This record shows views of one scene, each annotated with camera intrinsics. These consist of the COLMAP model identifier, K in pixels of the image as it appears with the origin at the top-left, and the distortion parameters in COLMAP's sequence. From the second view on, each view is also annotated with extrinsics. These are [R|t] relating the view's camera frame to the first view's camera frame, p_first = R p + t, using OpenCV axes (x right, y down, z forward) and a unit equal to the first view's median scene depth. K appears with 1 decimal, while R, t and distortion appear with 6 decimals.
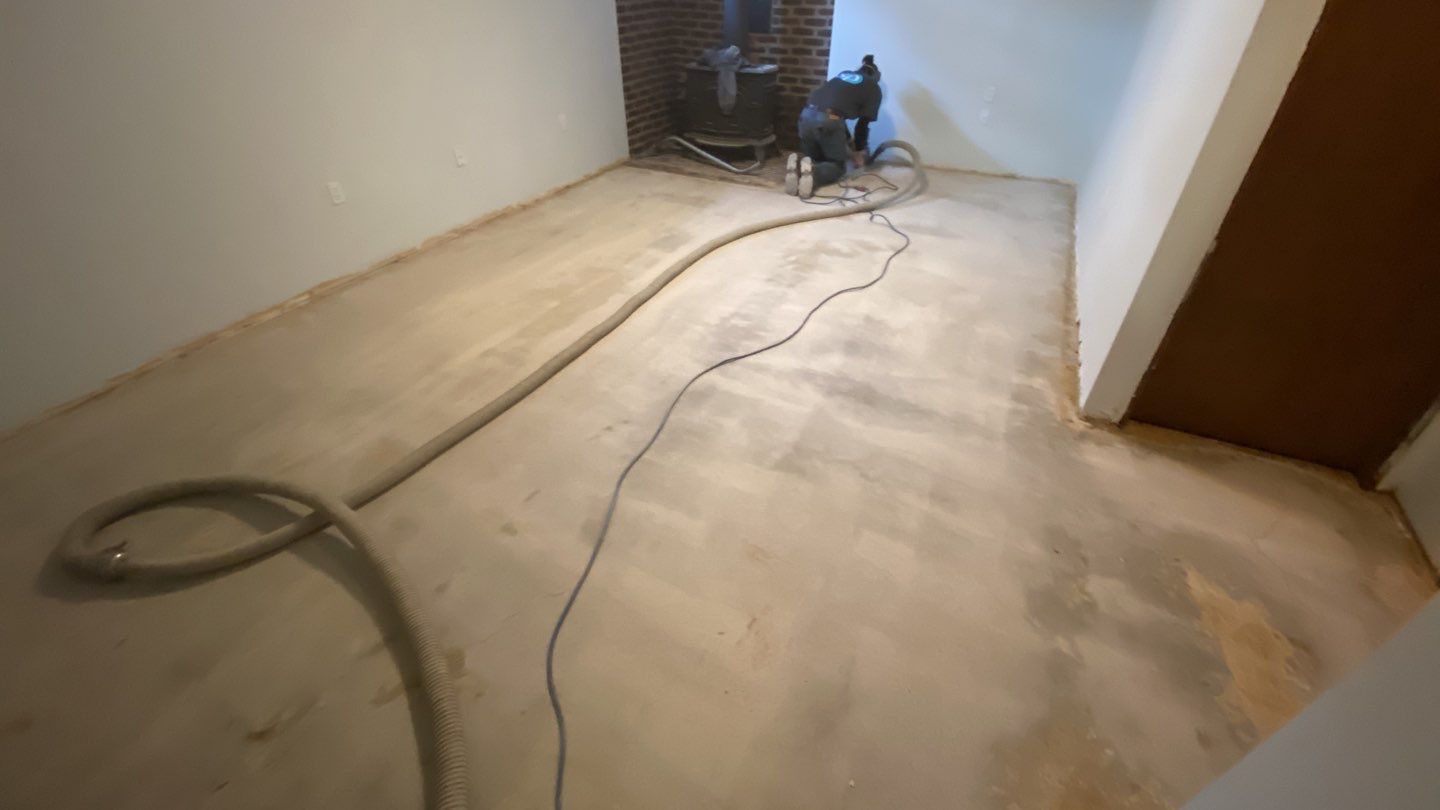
lens RADIAL K [[590.6, 0, 720.0], [0, 590.6, 405.0], [0, 0, 1]] dist [0.024205, -0.021359]
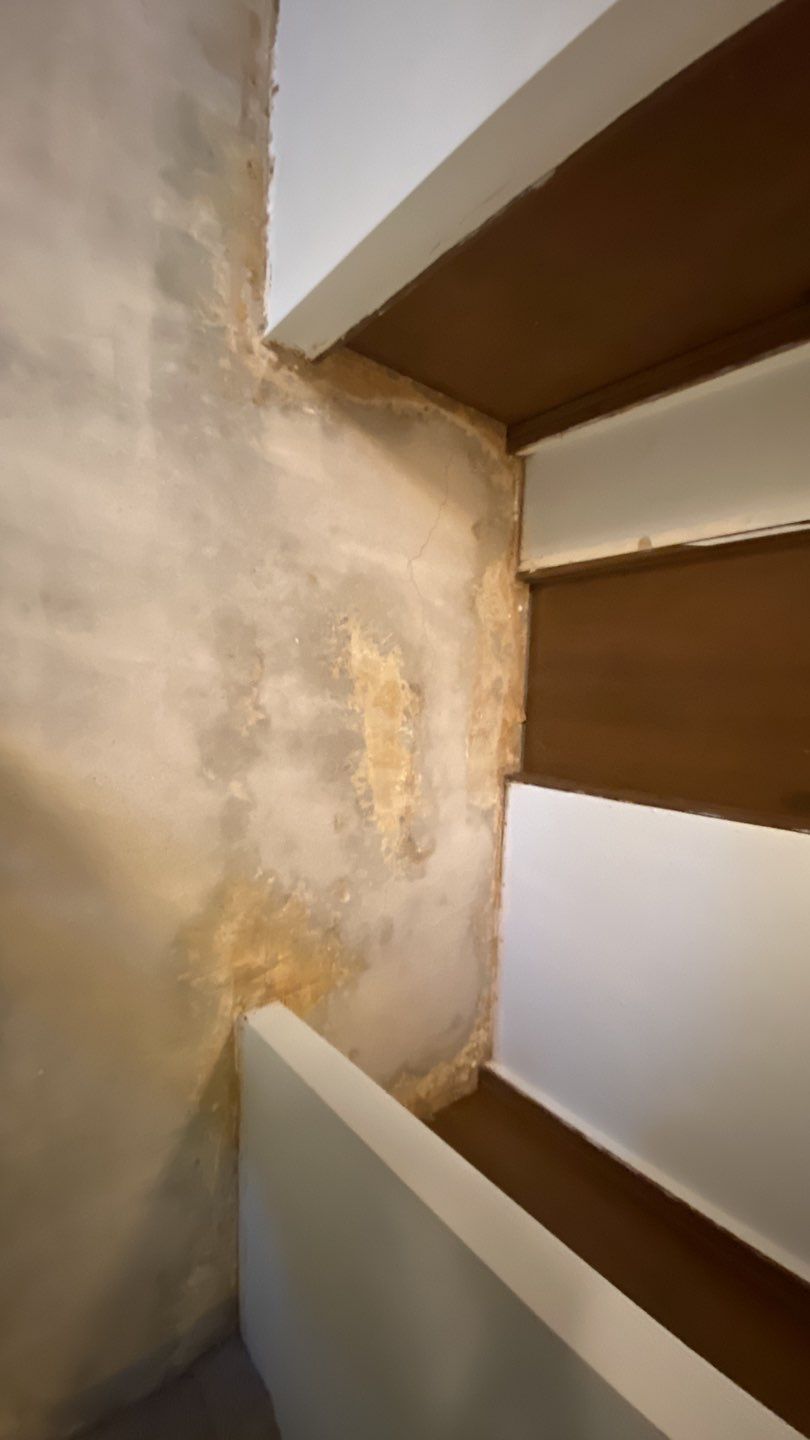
lens RADIAL K [[590.6, 0, 405.0], [0, 590.6, 720.0], [0, 0, 1]] dist [0.024205, -0.021359]
pose [[0.713920, -0.437225, 0.546949, 0.269512], [-0.324318, 0.485805, 0.811672, -0.440698], [-0.620594, -0.756854, 0.205026, 0.645212]]
